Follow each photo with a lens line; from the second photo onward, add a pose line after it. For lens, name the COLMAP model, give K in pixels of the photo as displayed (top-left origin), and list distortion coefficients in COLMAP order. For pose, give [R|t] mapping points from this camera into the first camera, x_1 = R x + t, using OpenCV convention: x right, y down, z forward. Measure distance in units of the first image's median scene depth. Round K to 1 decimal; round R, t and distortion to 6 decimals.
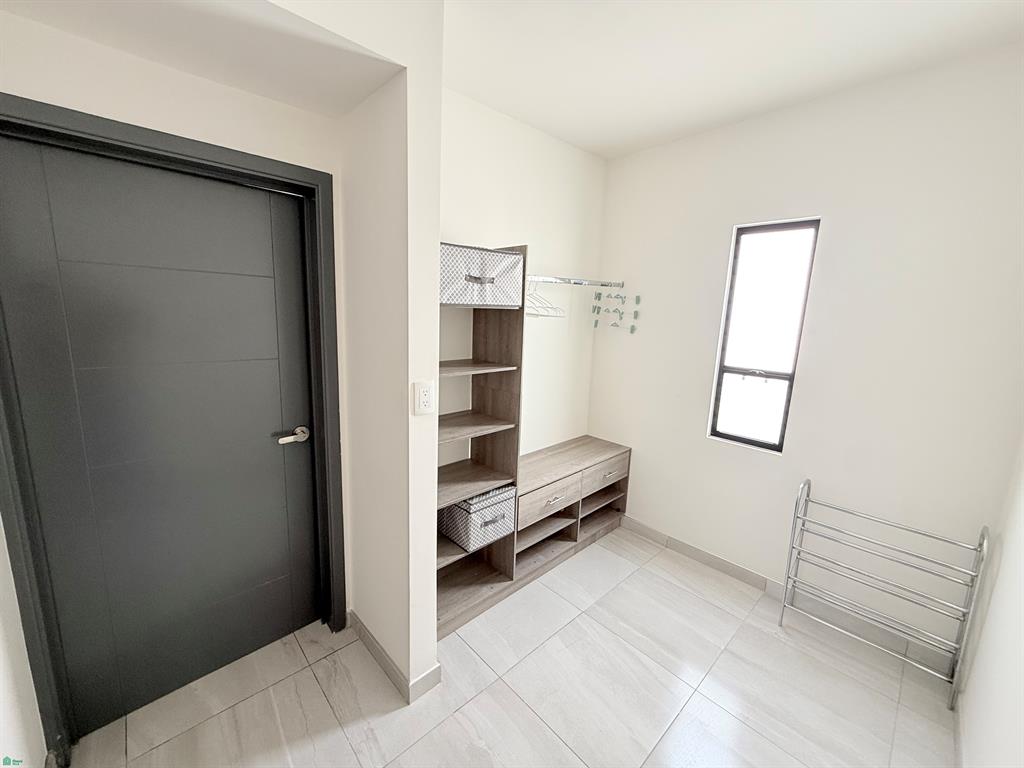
lens RADIAL K [[406.9, 0, 508.4], [0, 406.9, 382.8], [0, 0, 1]] dist [-0.000817, -0.000443]
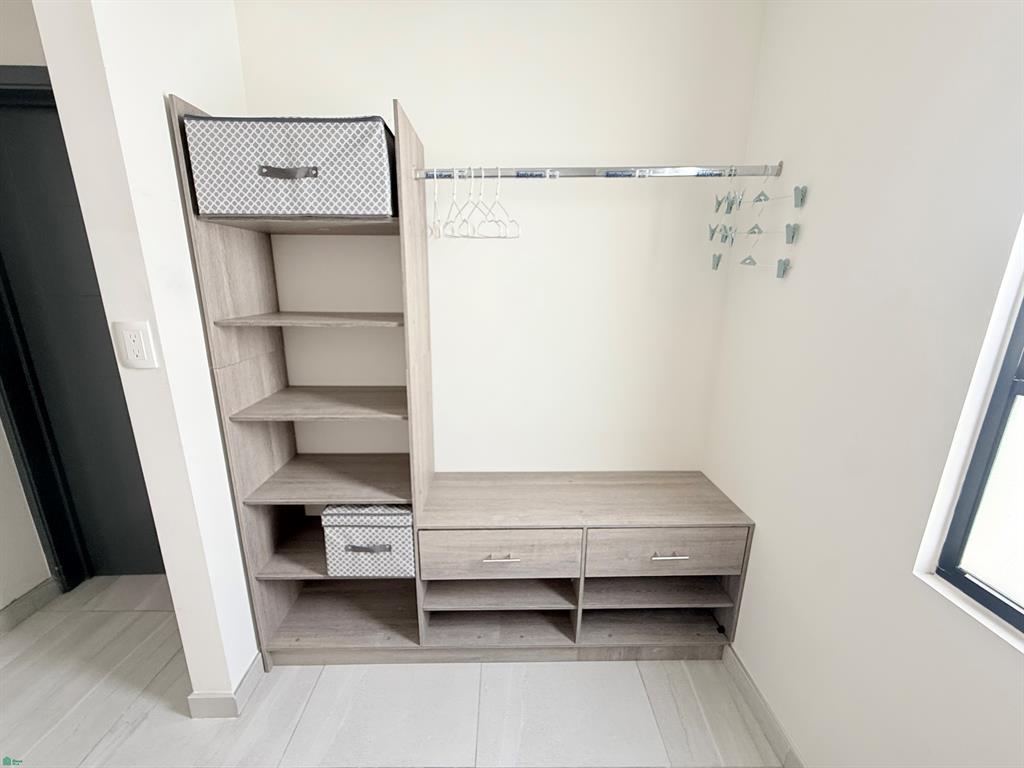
lens RADIAL K [[406.9, 0, 508.4], [0, 406.9, 382.8], [0, 0, 1]] dist [-0.000817, -0.000443]
pose [[0.739644, 0.142756, -0.657683, 0.473351], [-0.105705, 0.989757, 0.095958, -0.022135], [0.664645, -0.001454, 0.747158, 0.565043]]
